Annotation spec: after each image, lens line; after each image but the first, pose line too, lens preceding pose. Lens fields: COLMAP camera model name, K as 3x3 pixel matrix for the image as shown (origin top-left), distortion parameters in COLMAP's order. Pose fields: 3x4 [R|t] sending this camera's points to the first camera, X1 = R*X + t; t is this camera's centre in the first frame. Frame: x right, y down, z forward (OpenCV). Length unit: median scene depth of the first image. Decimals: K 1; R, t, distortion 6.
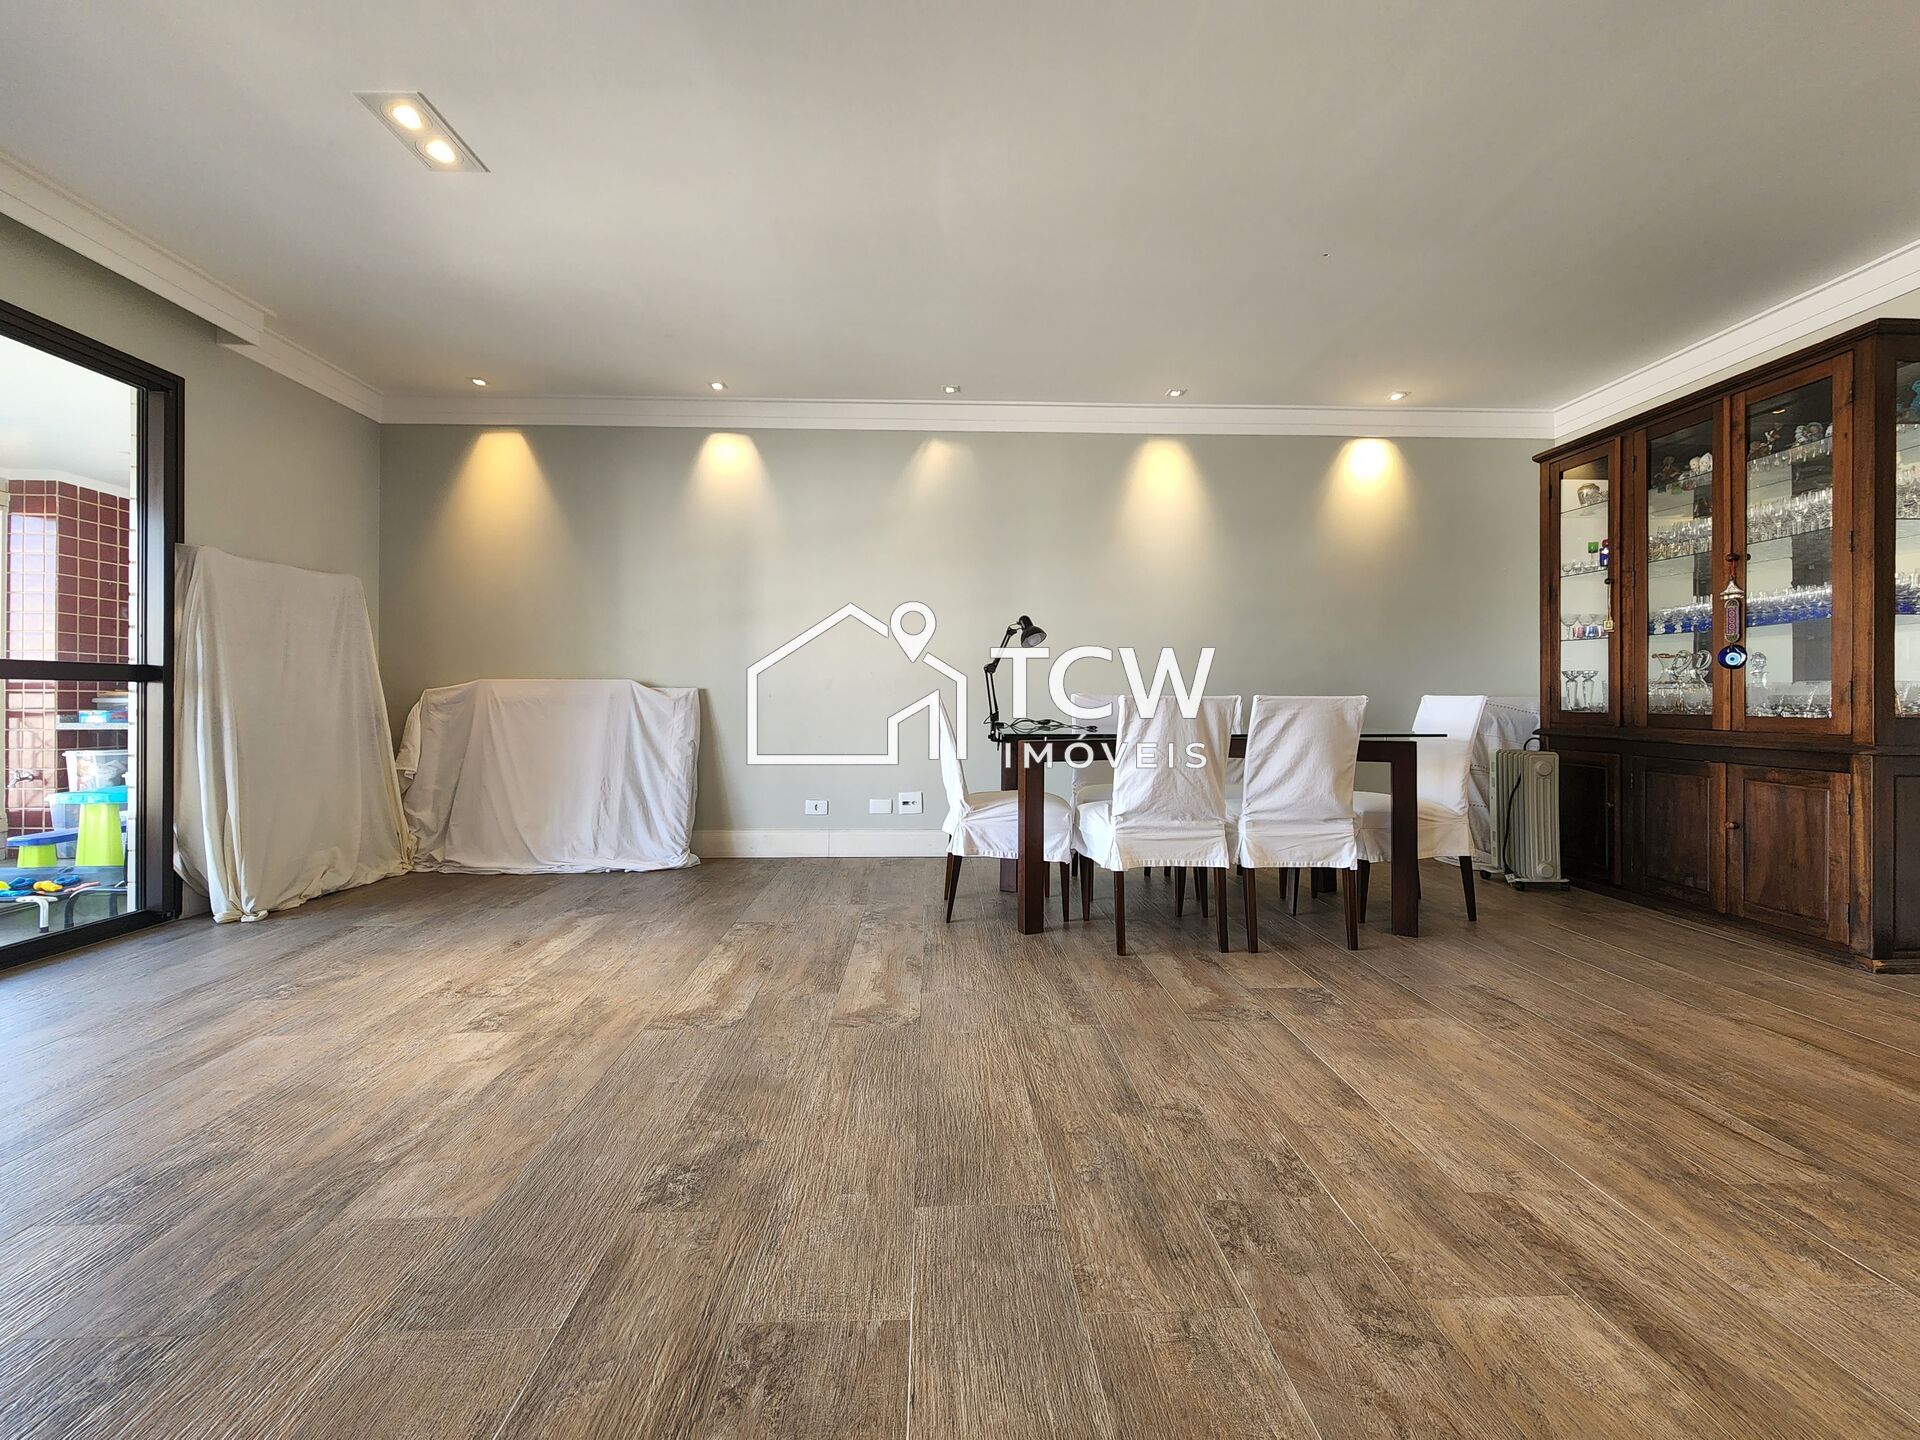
lens RADIAL K [[793.4, 0, 966.5], [0, 793.4, 701.6], [0, 0, 1]] dist [0.000296, 0.000529]
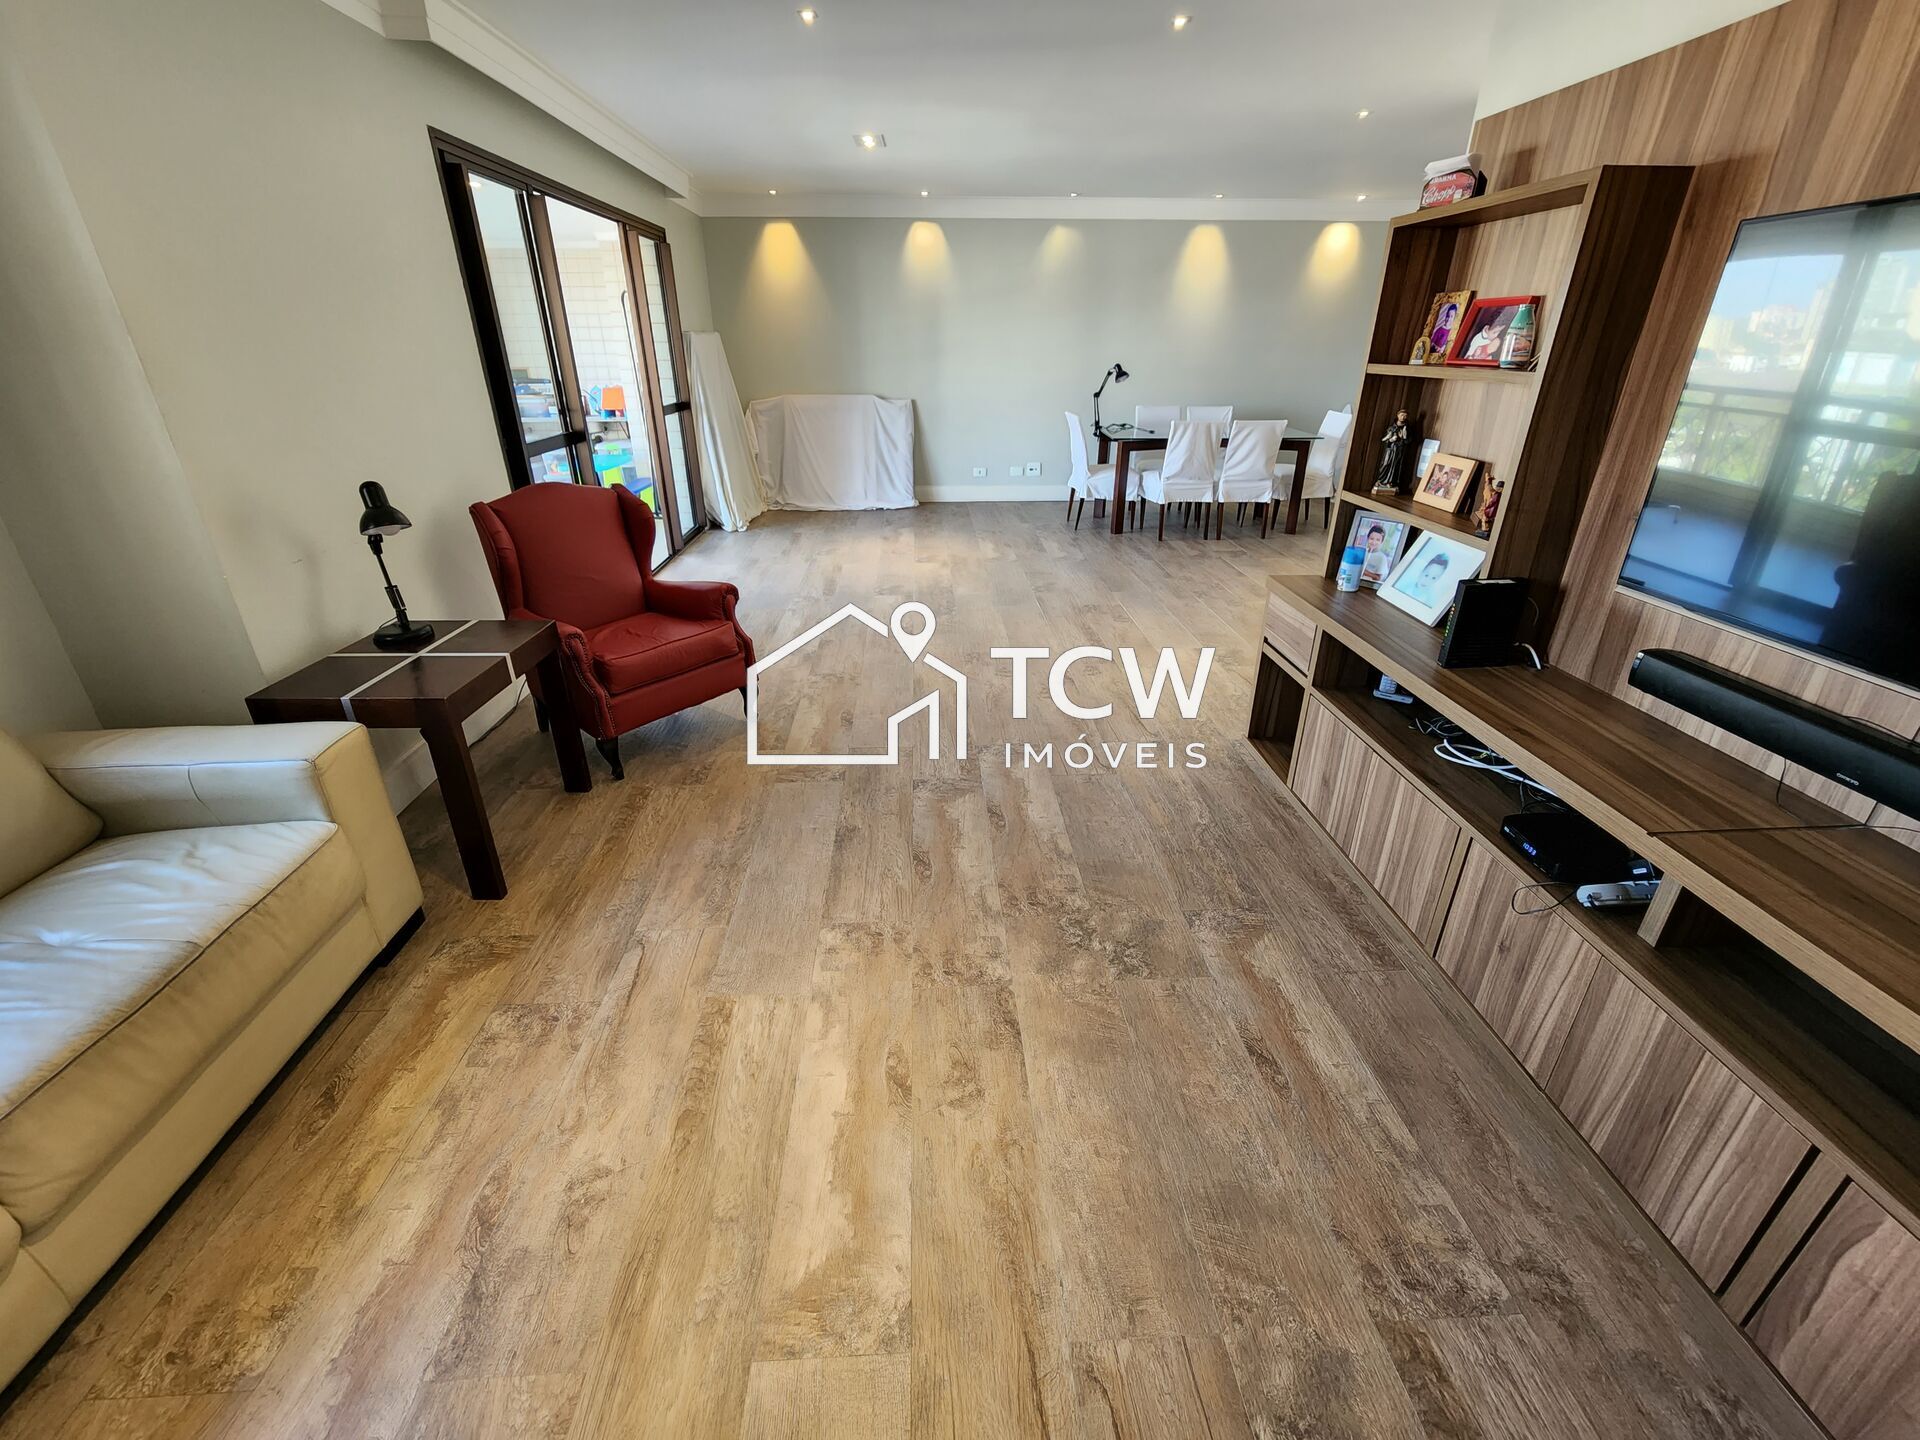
lens RADIAL K [[793.4, 0, 952.7], [0, 793.4, 704.5], [0, 0, 1]] dist [0.000296, 0.000529]
pose [[0.999991, -0.004325, -0.000159, -0.333804], [0.003999, 0.909486, 0.415715, -0.168552], [-0.001653, -0.415712, 0.909495, -1.052460]]
